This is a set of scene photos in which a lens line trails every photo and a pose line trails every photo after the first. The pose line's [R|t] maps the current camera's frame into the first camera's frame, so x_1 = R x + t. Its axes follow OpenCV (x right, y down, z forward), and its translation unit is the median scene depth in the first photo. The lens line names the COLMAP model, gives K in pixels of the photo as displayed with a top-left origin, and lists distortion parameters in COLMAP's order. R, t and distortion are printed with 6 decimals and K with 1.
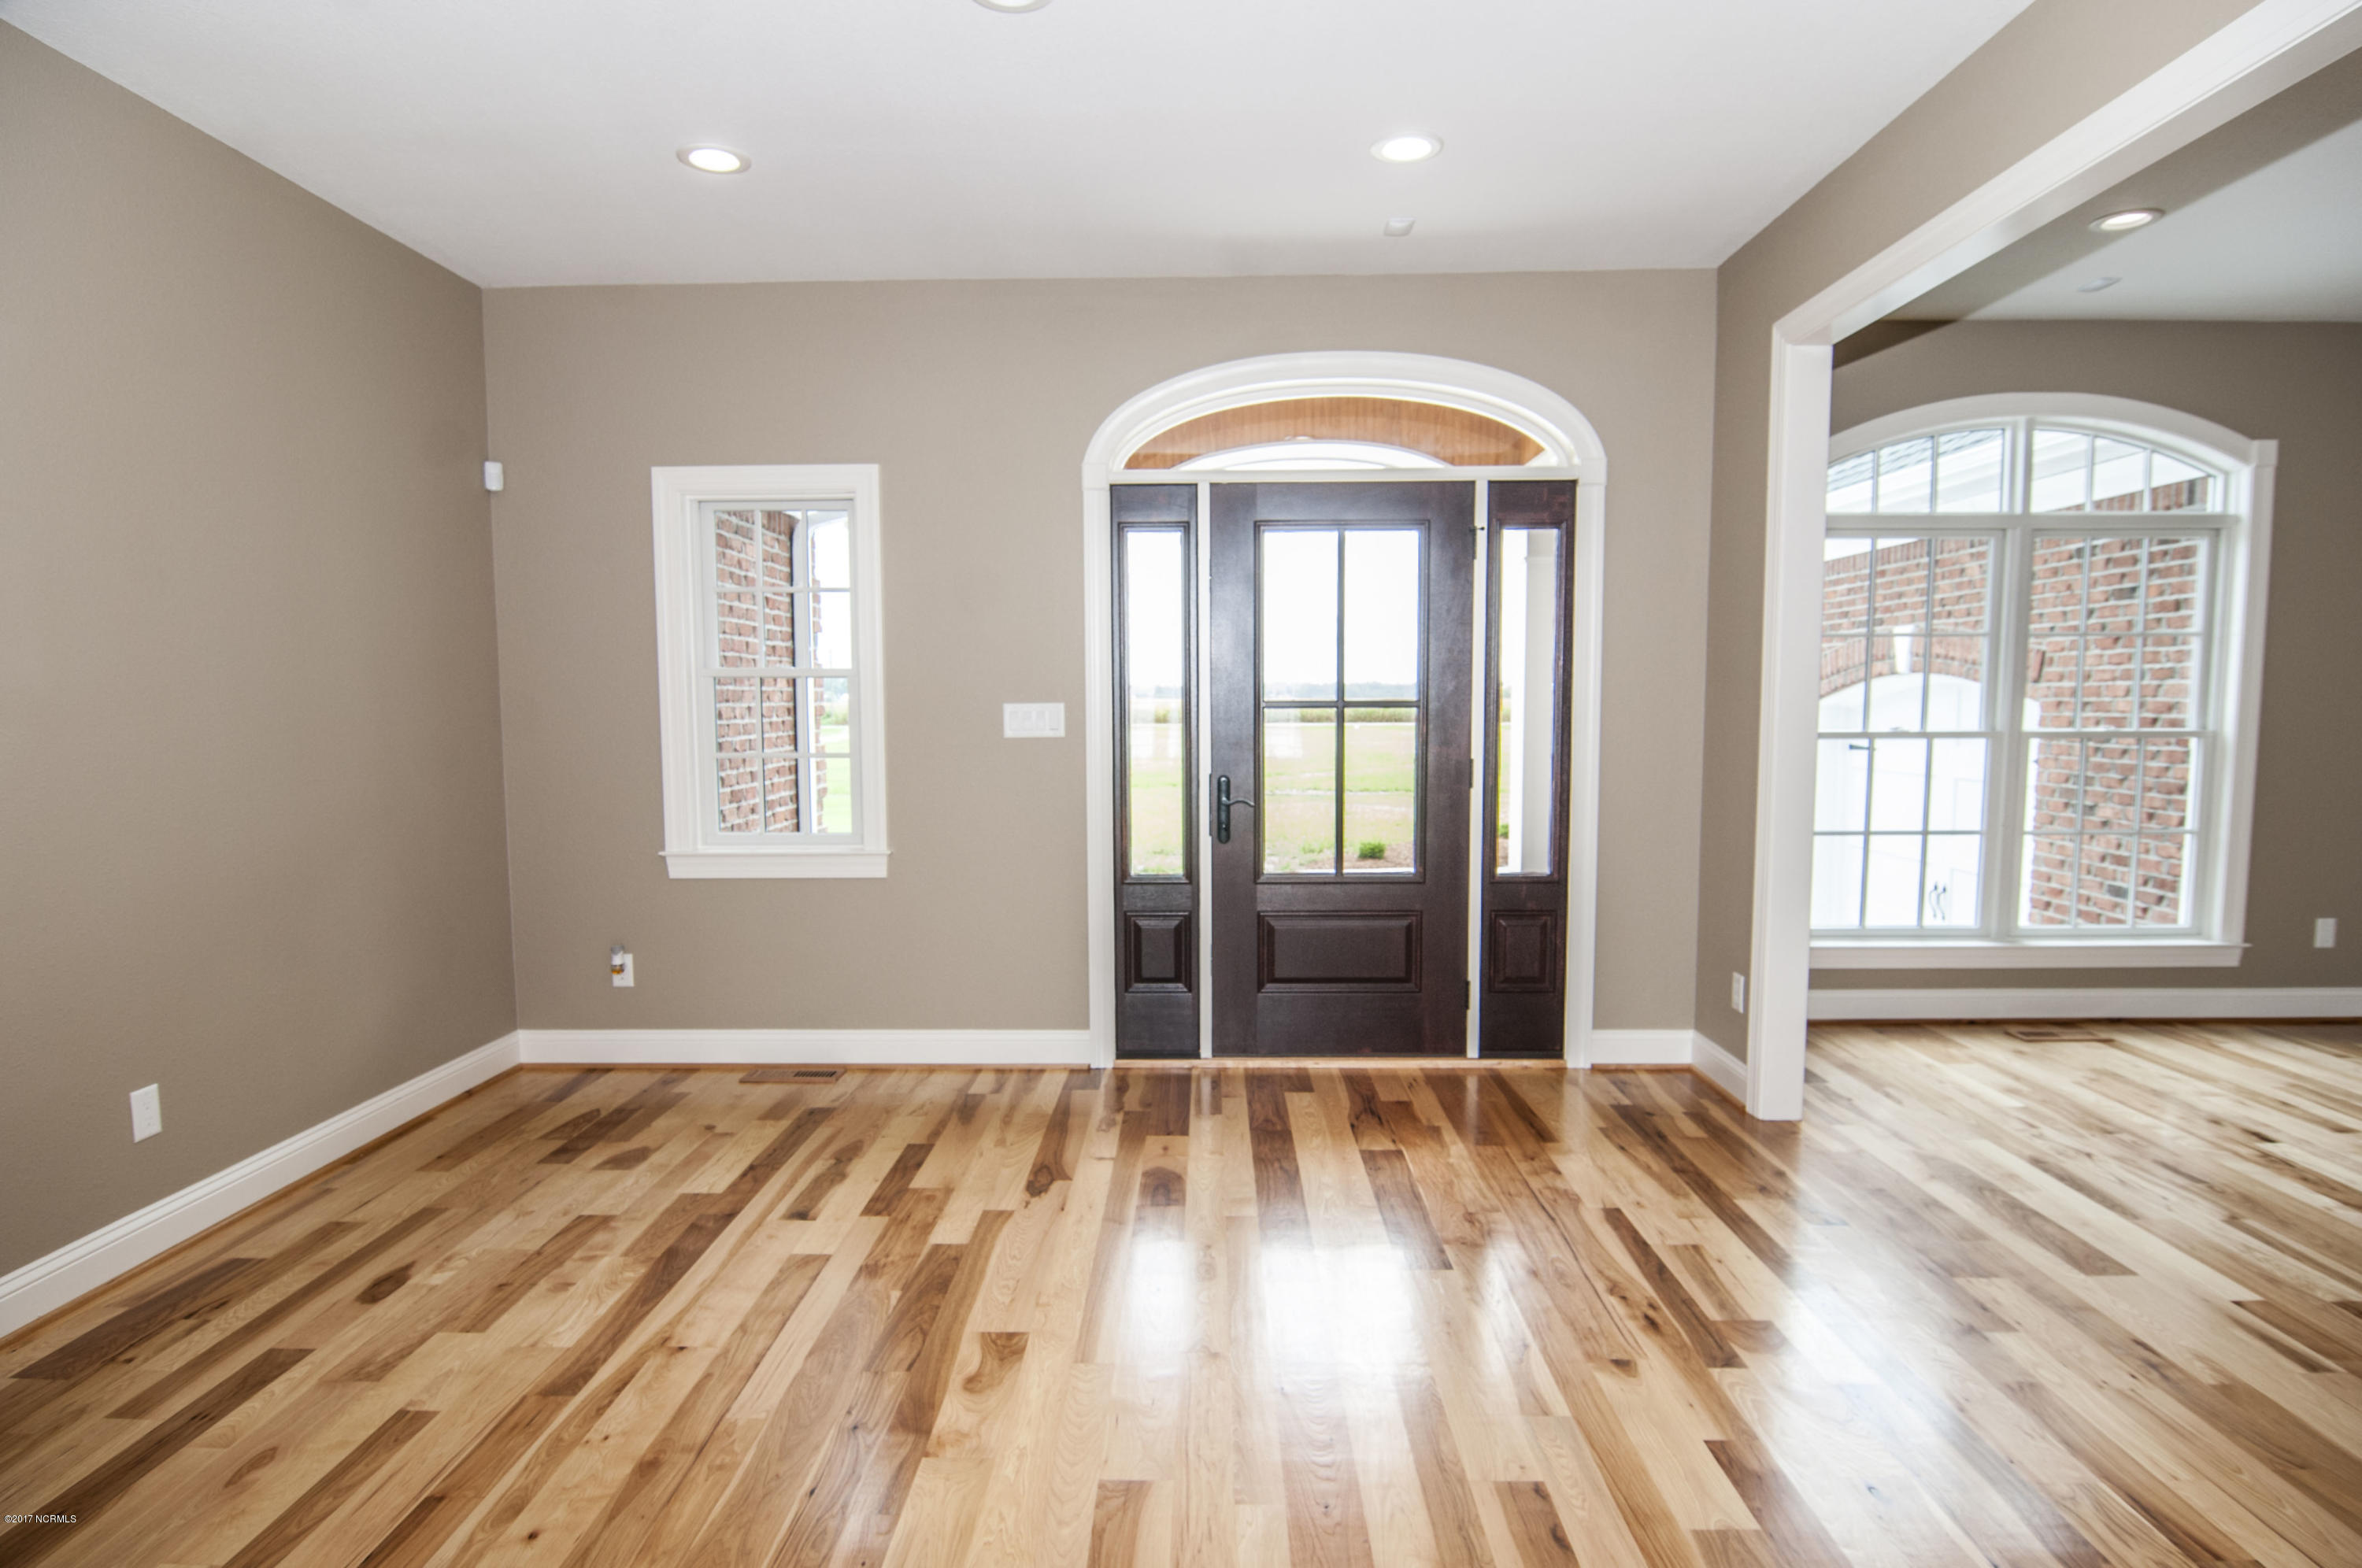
lens RADIAL K [[1287.2, 0, 1184.5], [0, 1287.2, 812.8], [0, 0, 1]] dist [-0.018075, -0.003578]
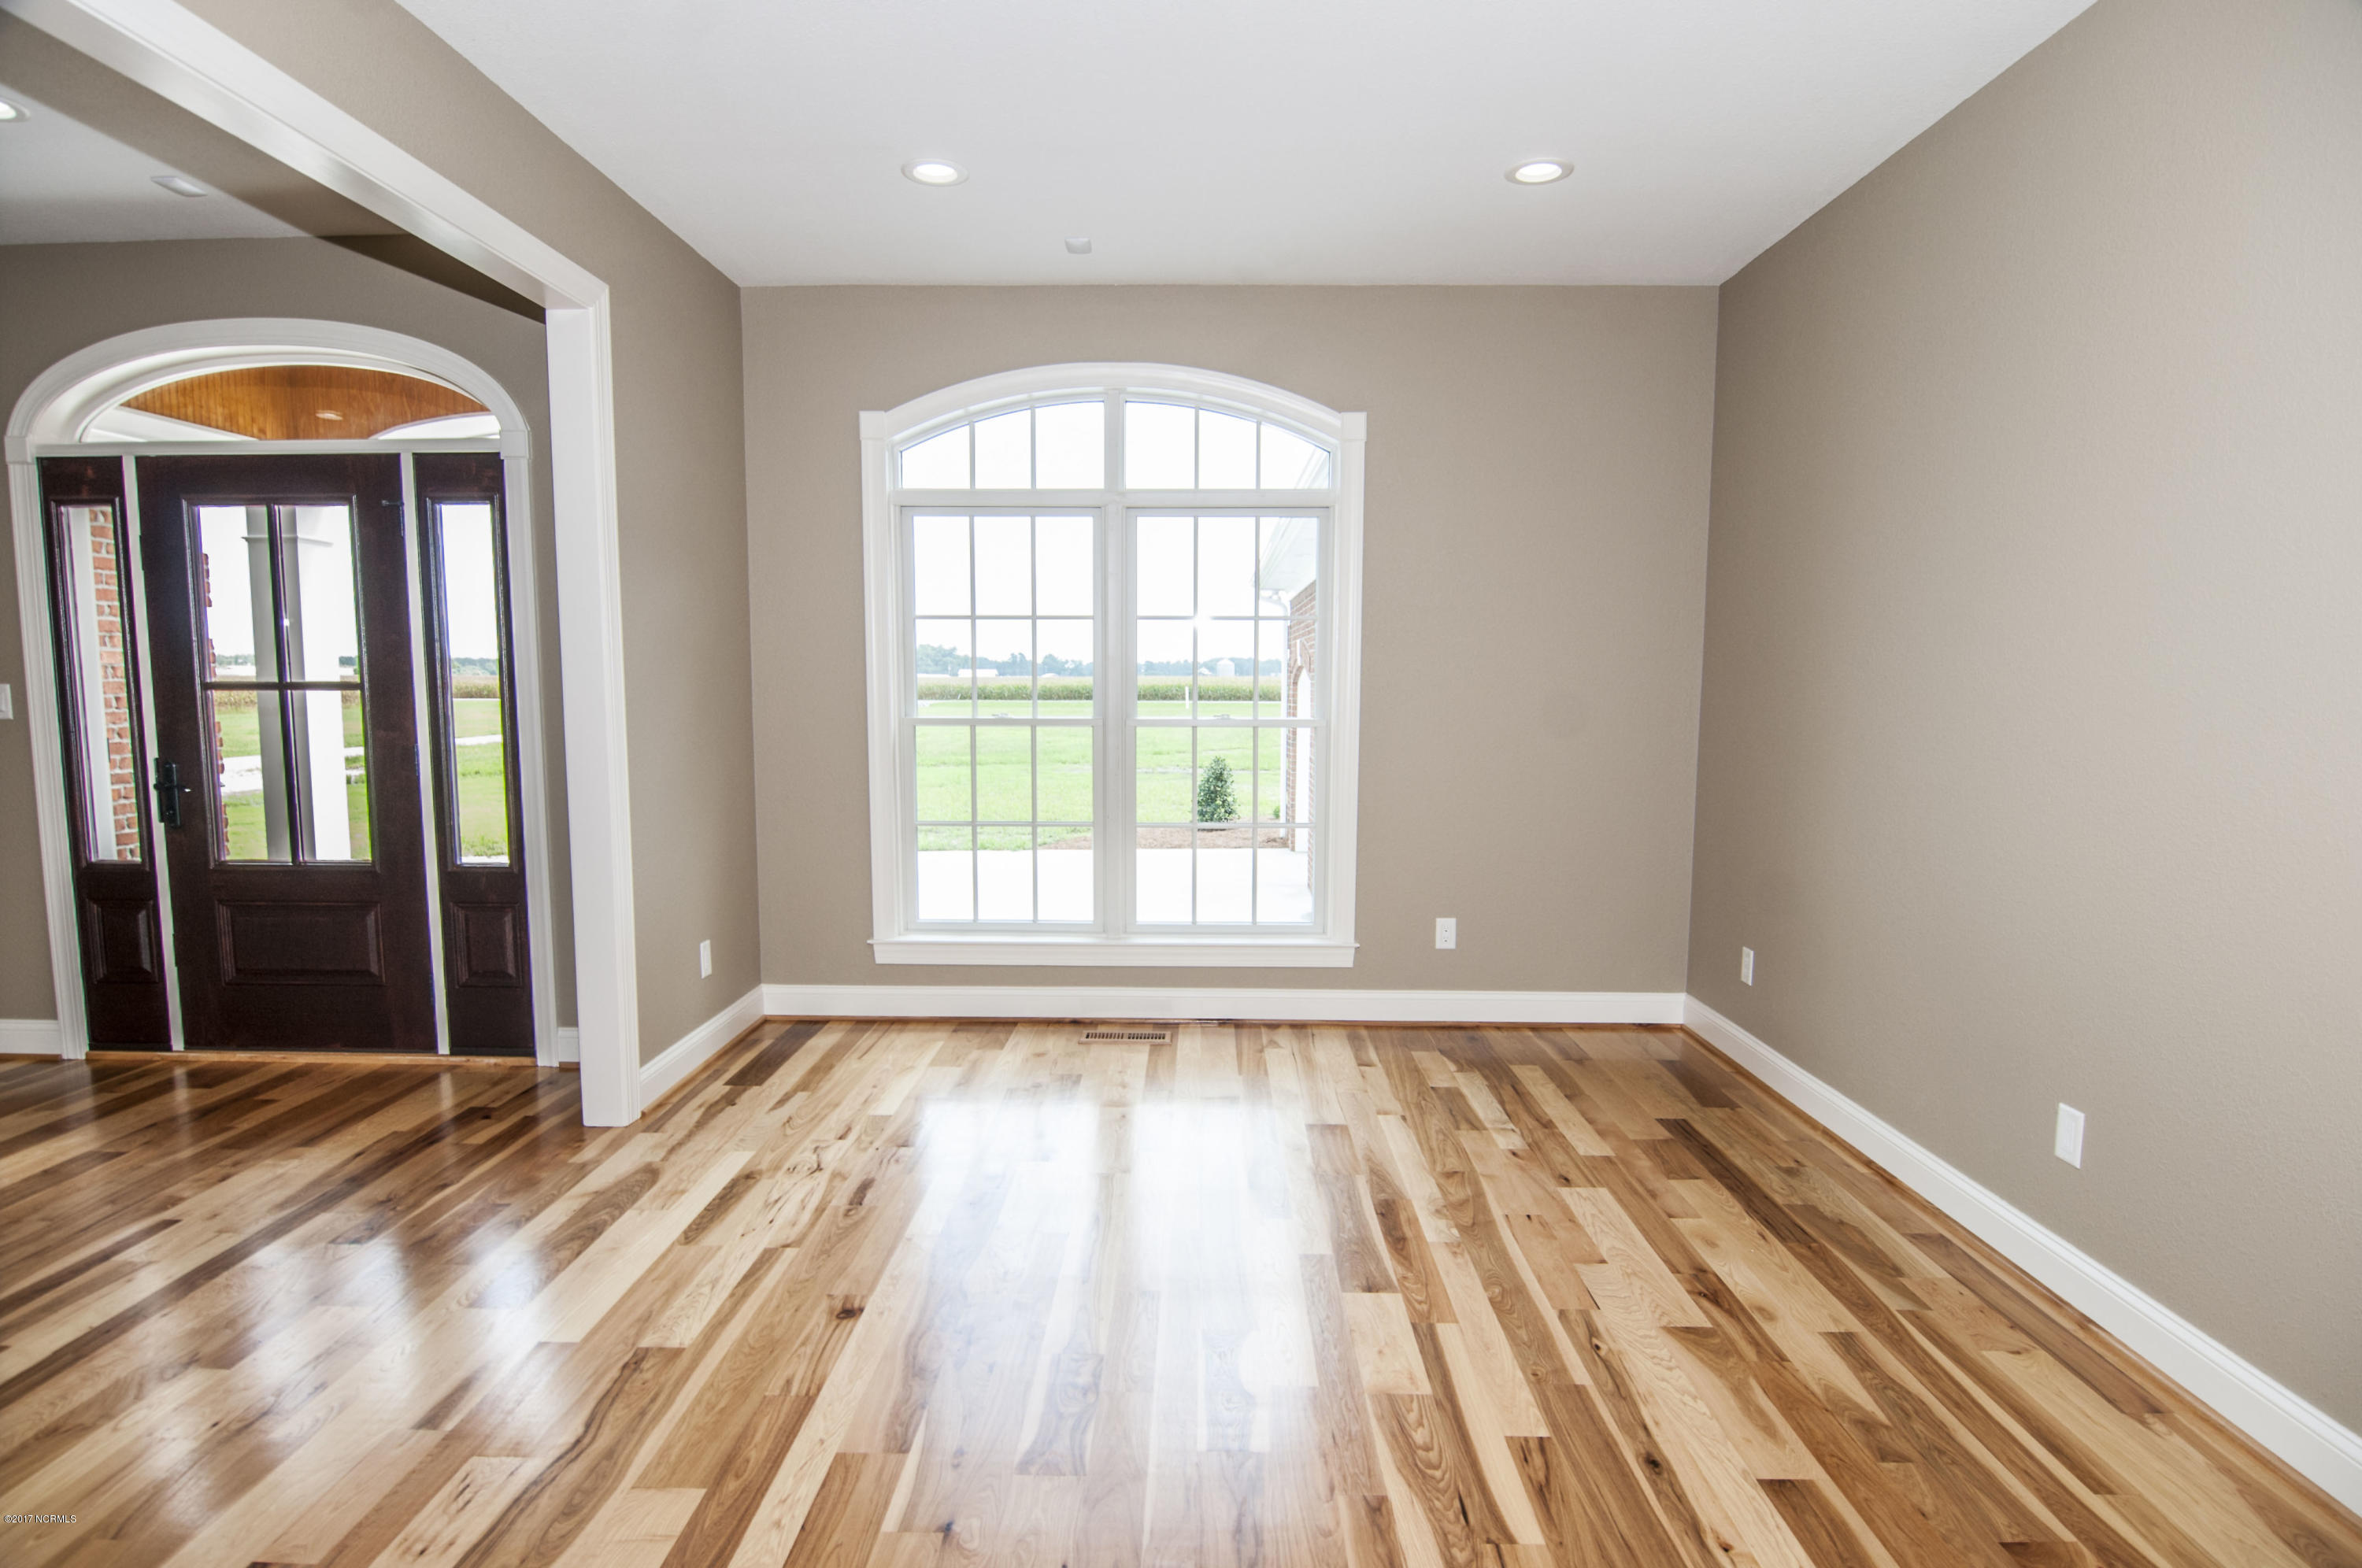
lens RADIAL K [[1287.2, 0, 1184.5], [0, 1287.2, 812.8], [0, 0, 1]] dist [-0.018075, -0.003578]
pose [[0.999922, 0.008654, 0.009024, 0.776462], [-0.008841, 0.999743, 0.020885, -0.015745], [-0.008841, -0.020963, 0.999741, 0.038862]]
